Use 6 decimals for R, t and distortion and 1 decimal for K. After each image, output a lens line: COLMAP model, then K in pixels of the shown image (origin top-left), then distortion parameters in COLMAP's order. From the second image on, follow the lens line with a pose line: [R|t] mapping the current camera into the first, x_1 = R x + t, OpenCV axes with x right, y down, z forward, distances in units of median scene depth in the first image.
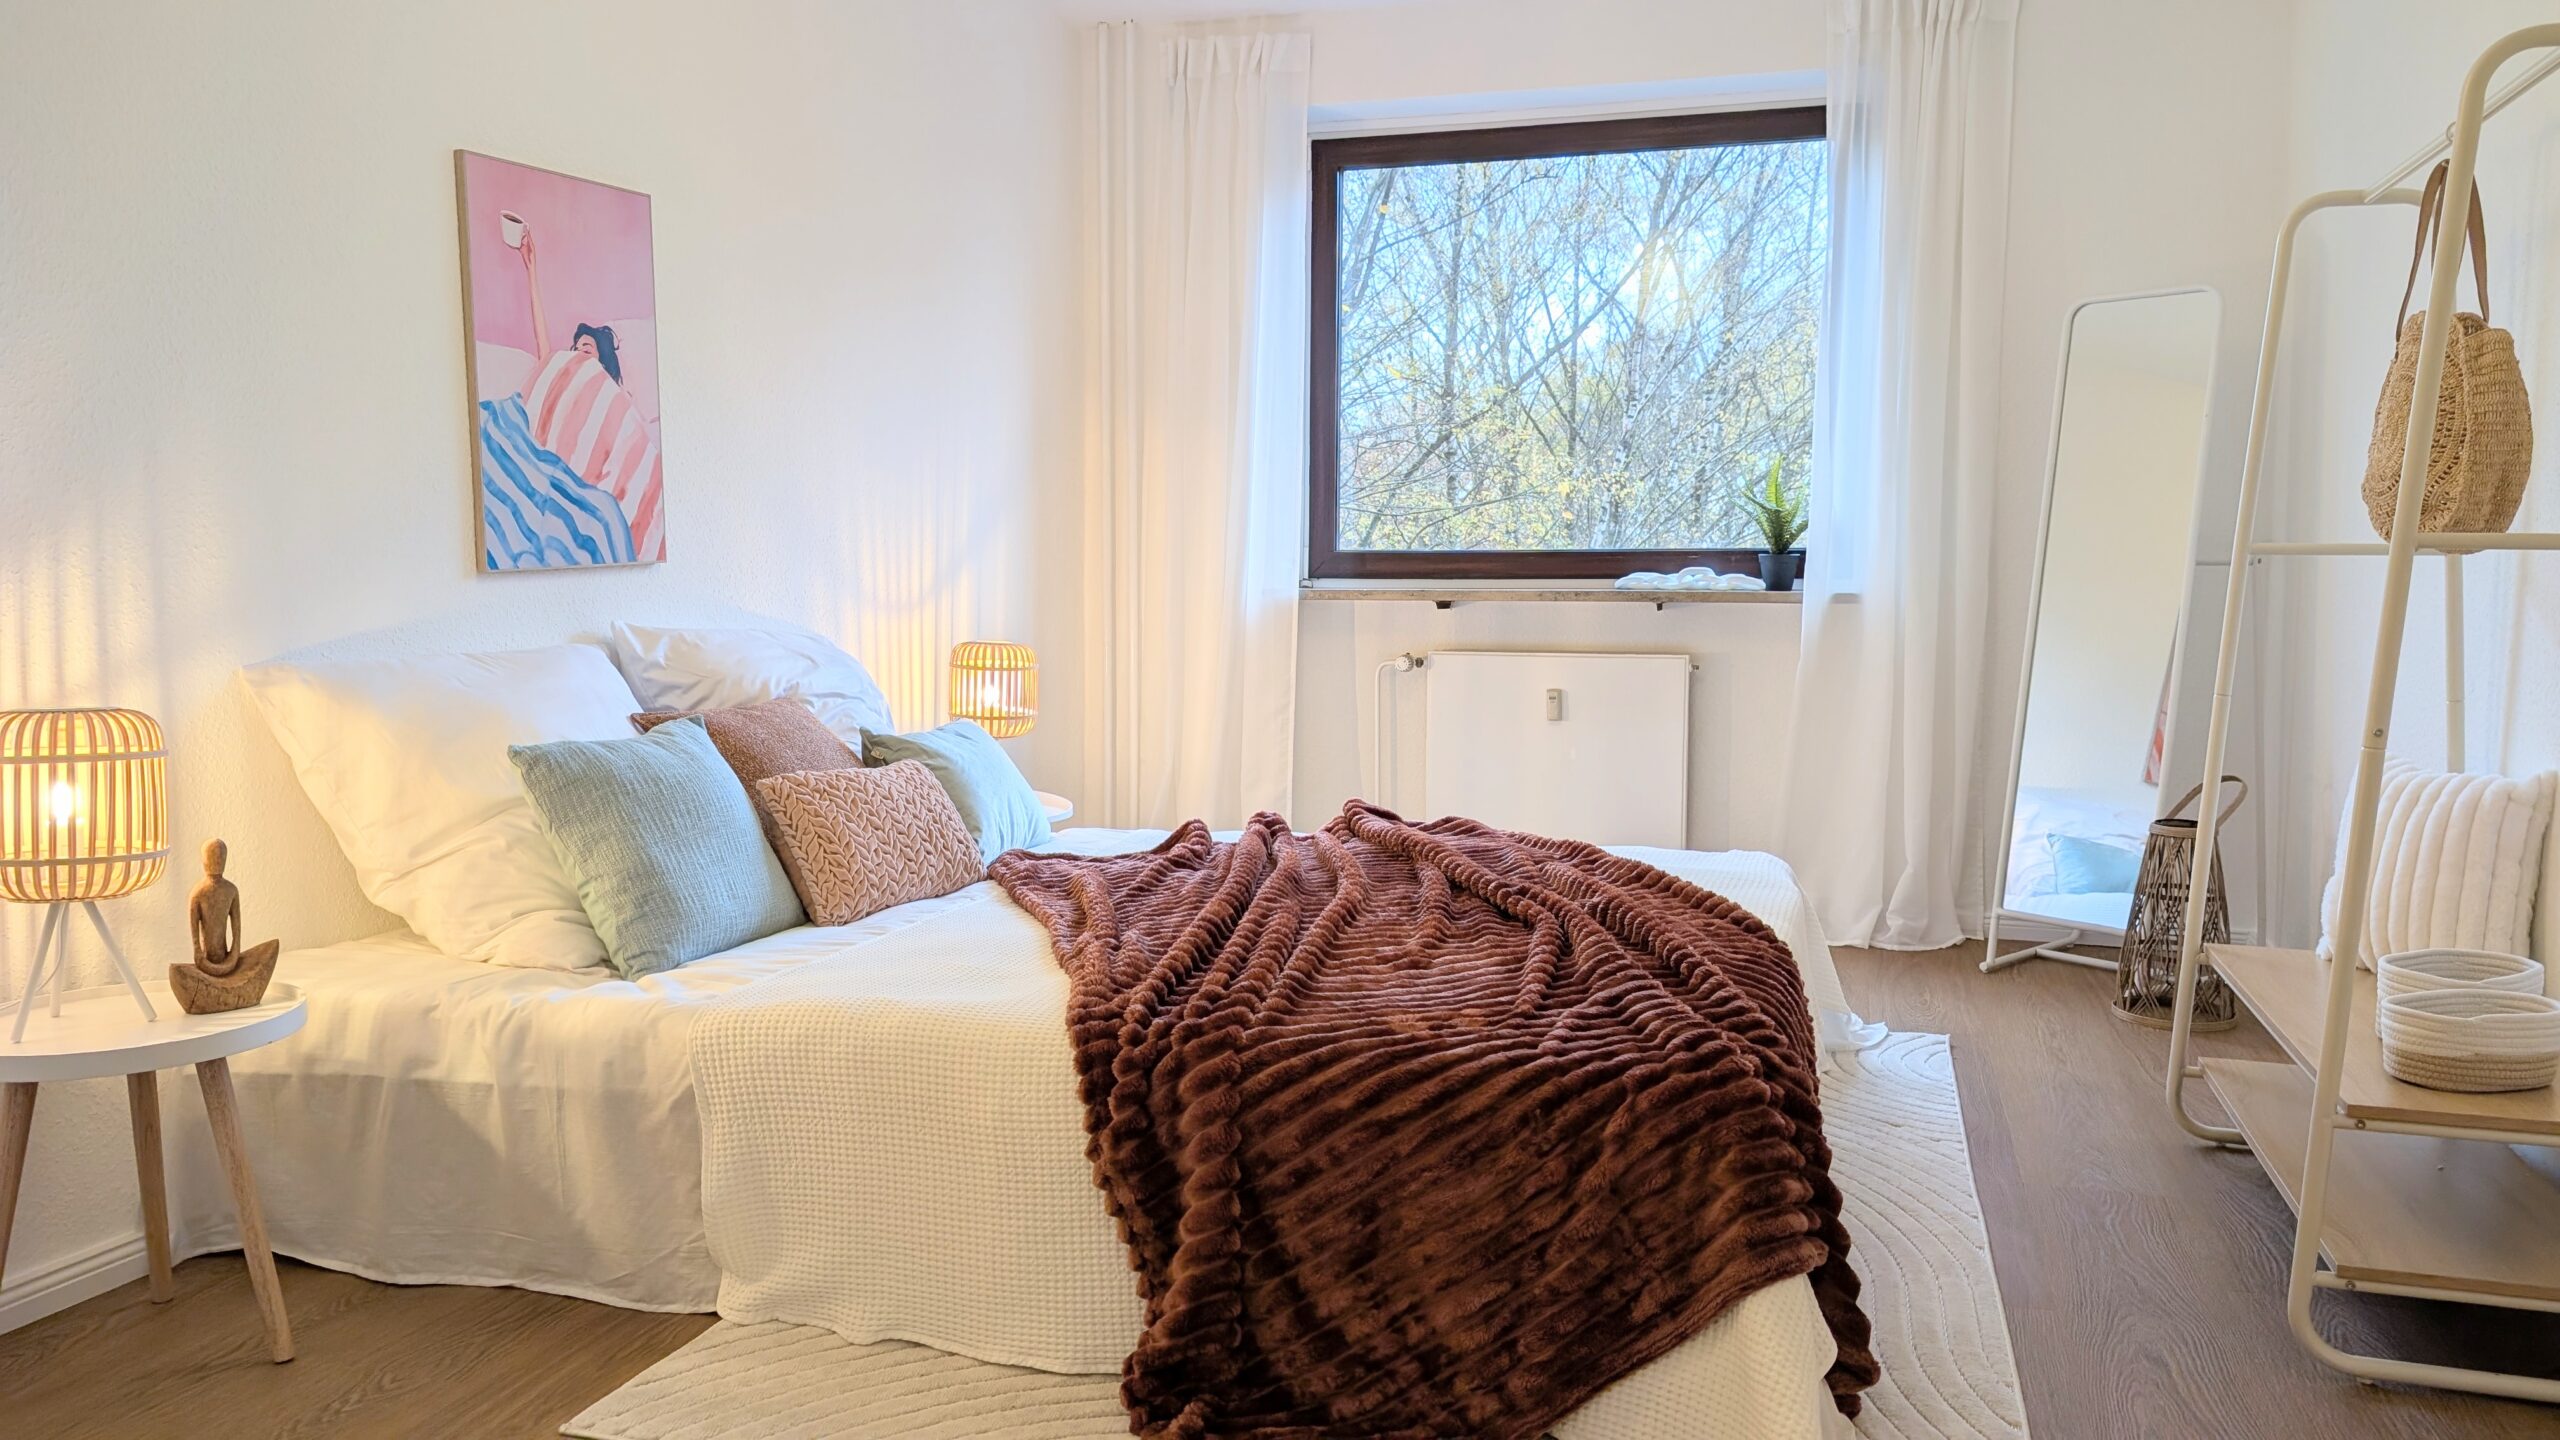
lens RADIAL K [[1831.3, 0, 1277.2], [0, 1831.3, 718.2], [0, 0, 1]] dist [-0.013259, 0.001938]
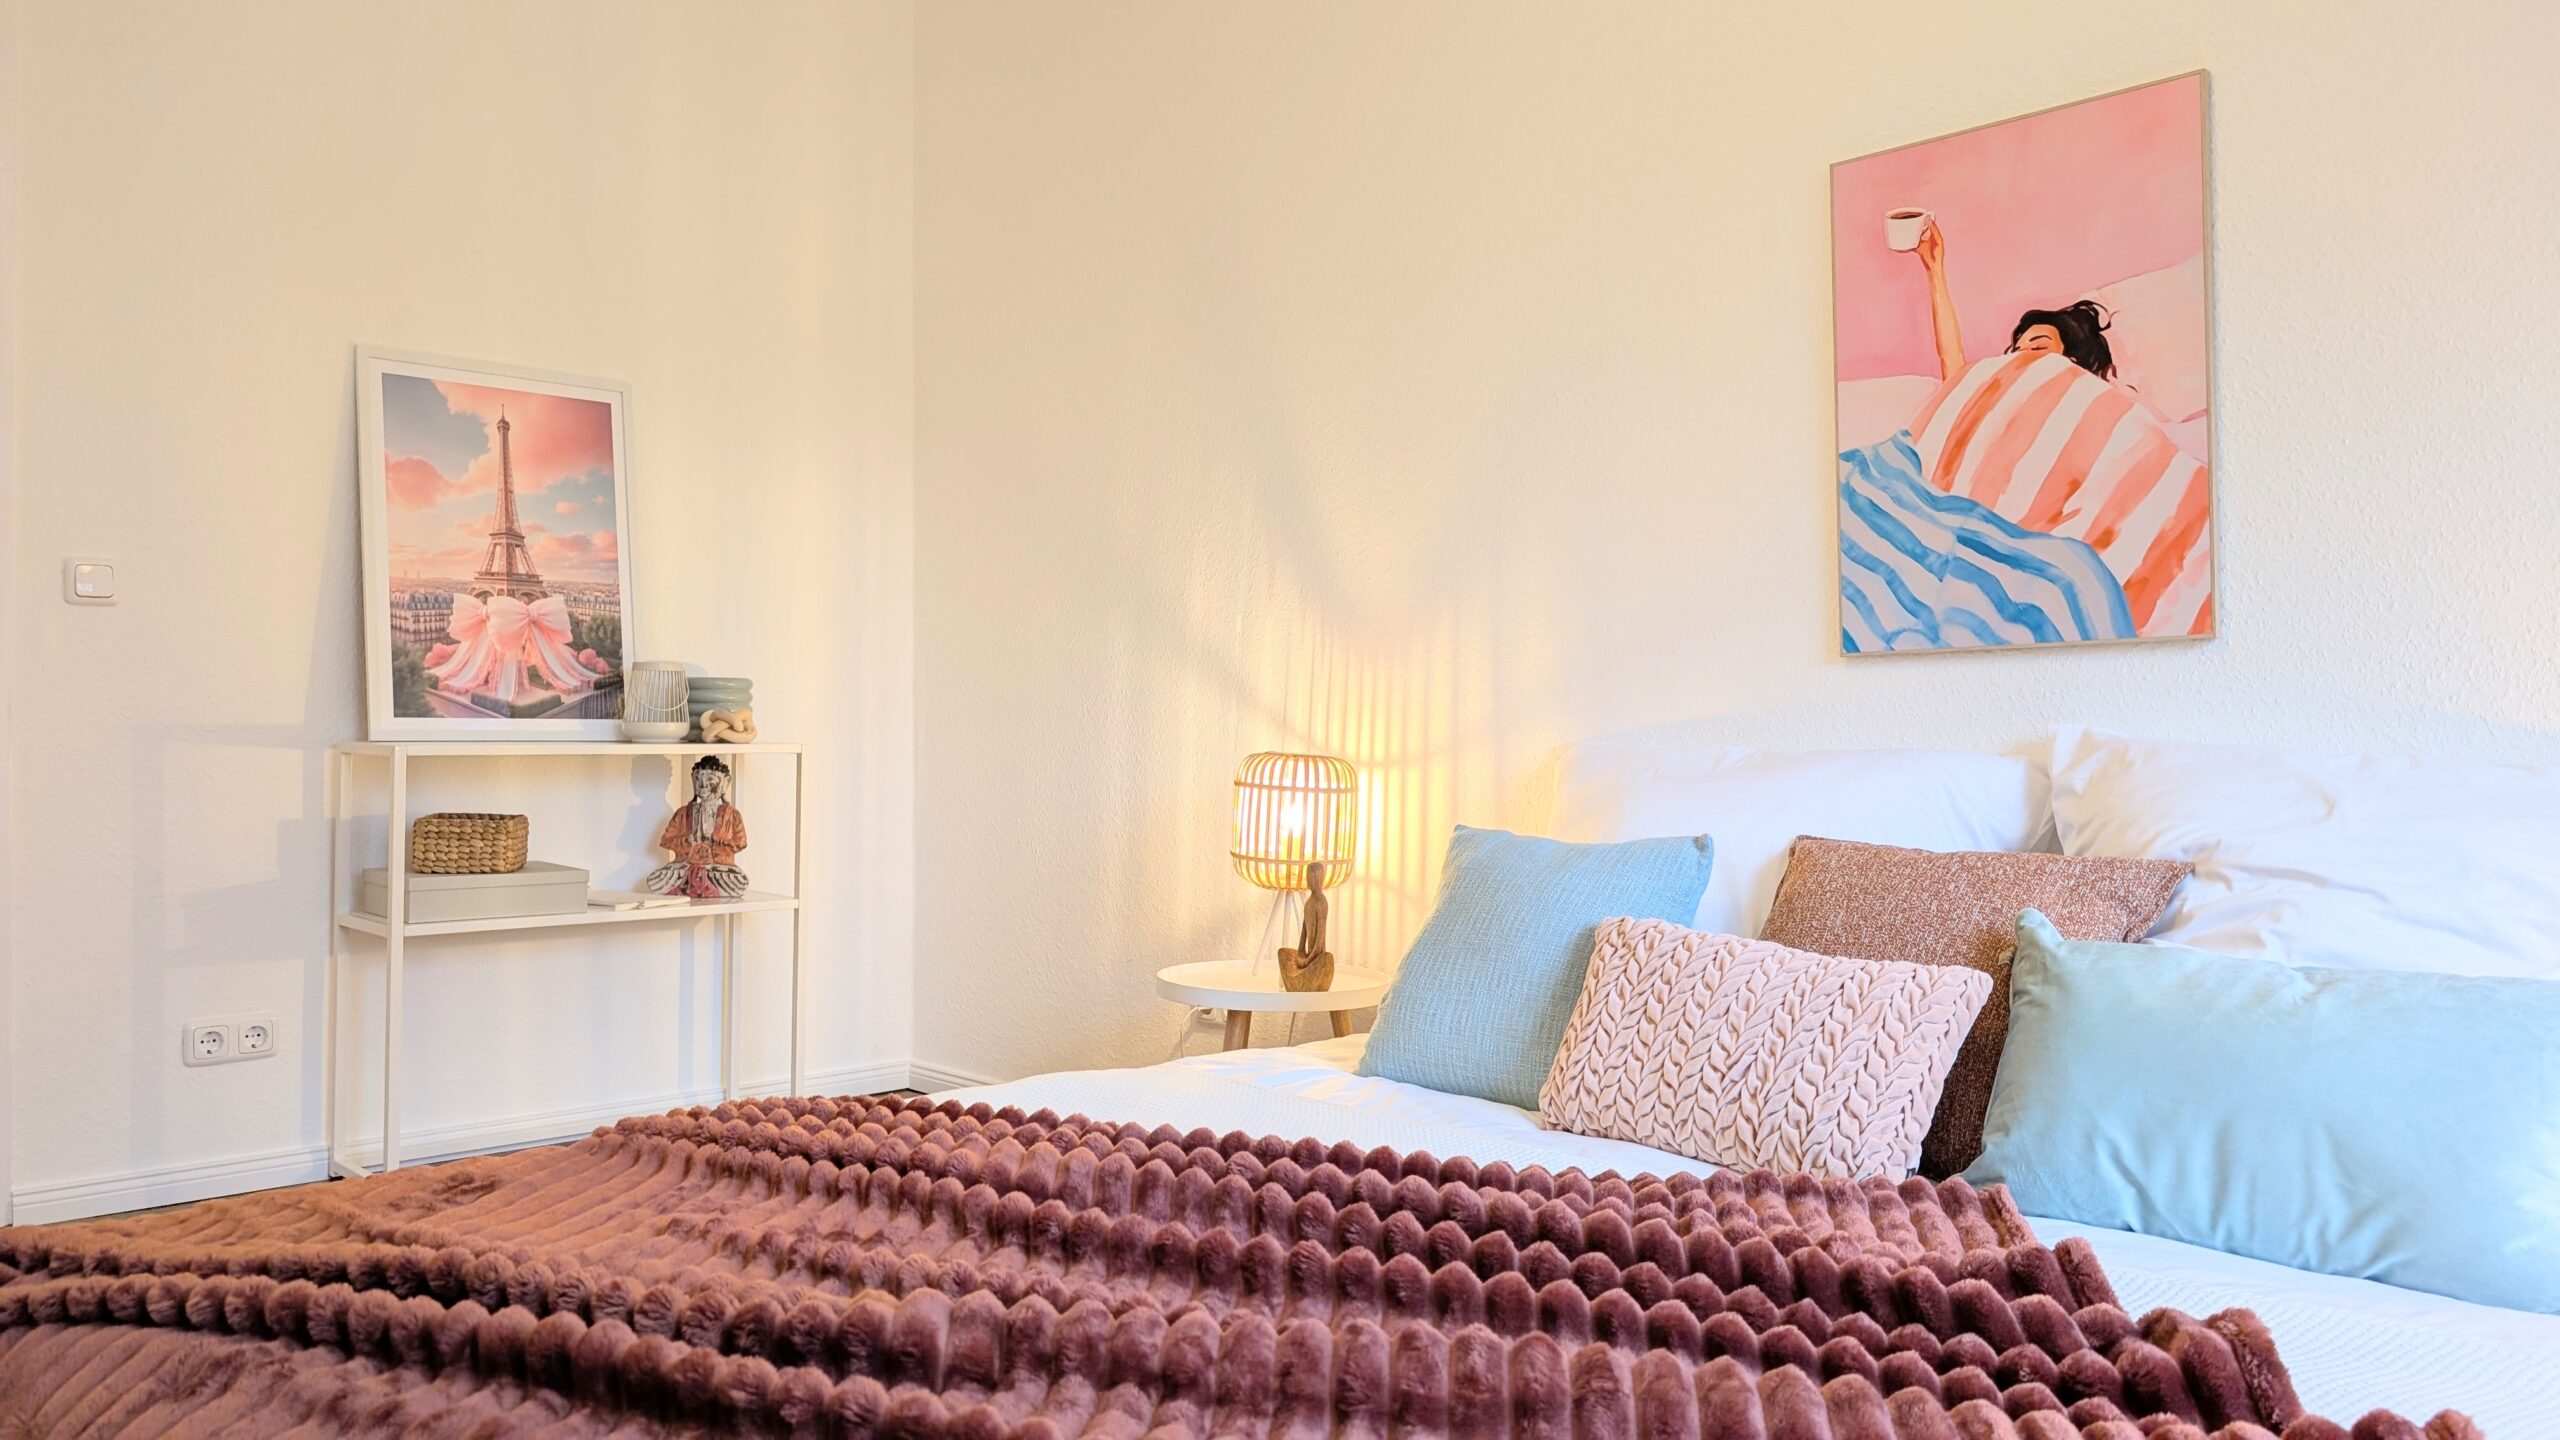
lens RADIAL K [[1831.3, 0, 1277.6], [0, 1831.3, 716.8], [0, 0, 1]] dist [-0.013259, 0.001938]
pose [[-0.476169, 0.026244, -0.878962, 0.409257], [-0.063943, 0.995875, 0.064376, -0.085049], [0.877026, 0.086857, -0.472527, 1.115295]]
